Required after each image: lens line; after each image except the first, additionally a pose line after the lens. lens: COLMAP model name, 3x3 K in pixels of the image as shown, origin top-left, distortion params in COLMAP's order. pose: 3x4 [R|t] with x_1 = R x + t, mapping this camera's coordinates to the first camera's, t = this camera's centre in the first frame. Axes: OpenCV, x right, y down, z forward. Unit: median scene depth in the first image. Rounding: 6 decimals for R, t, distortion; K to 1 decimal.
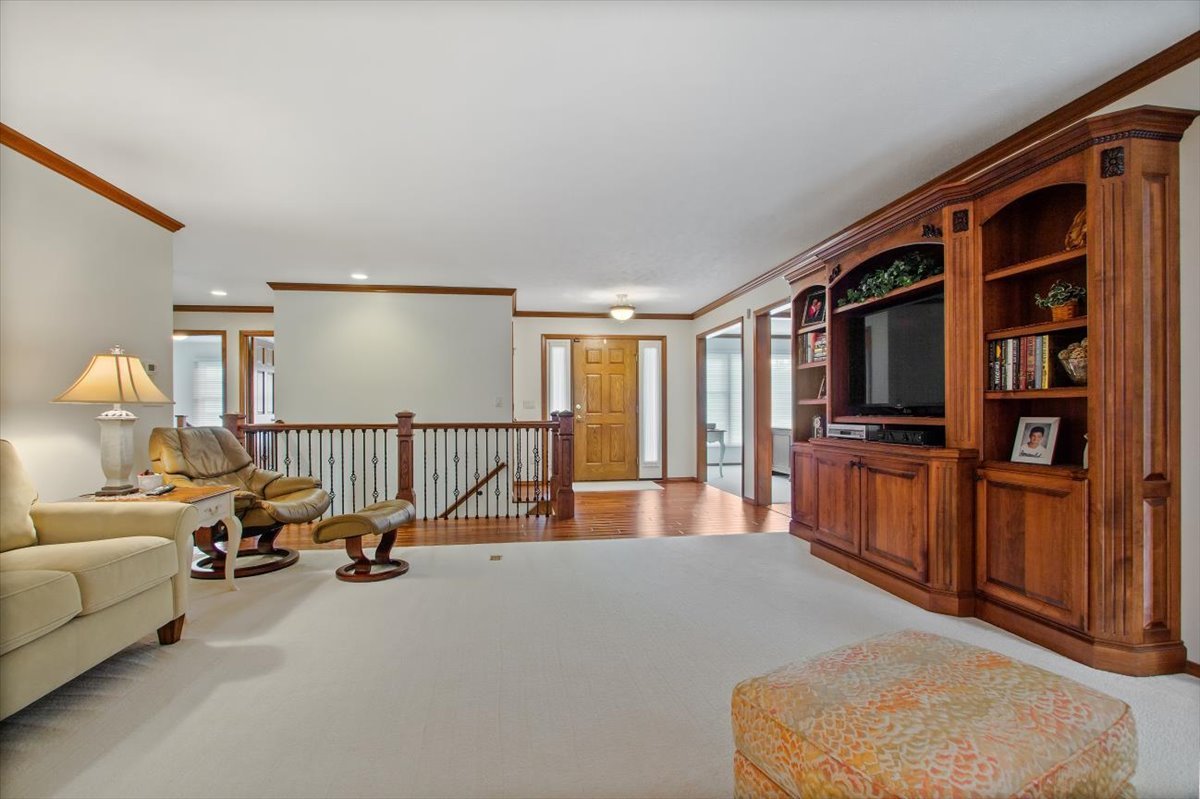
lens RADIAL K [[560.1, 0, 601.7], [0, 560.1, 405.0], [0, 0, 1]] dist [-0.020413, -0.000281]
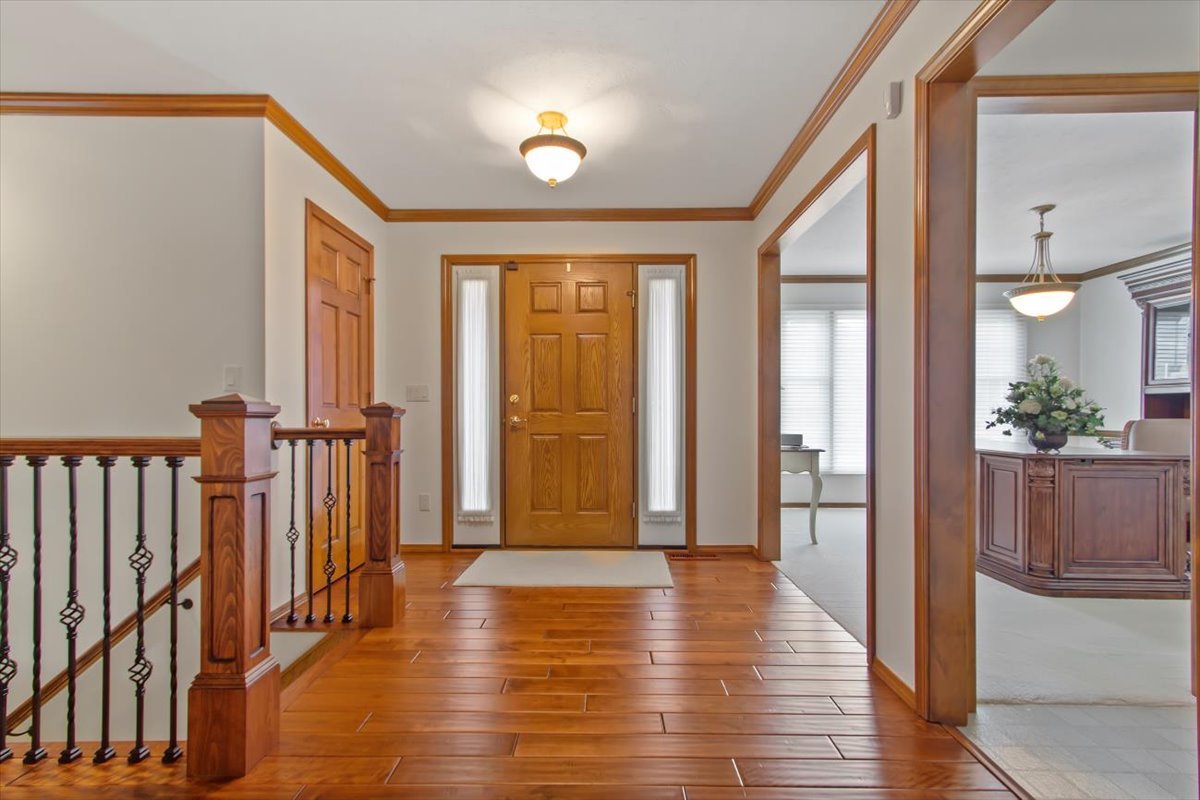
lens RADIAL K [[560.1, 0, 597.8], [0, 560.1, 408.1], [0, 0, 1]] dist [-0.020413, -0.000281]
pose [[0.985208, 0.004711, -0.171299, 0.116659], [-0.004317, 0.999987, 0.002673, 0.009453], [0.171309, -0.001894, 0.985215, 0.509857]]
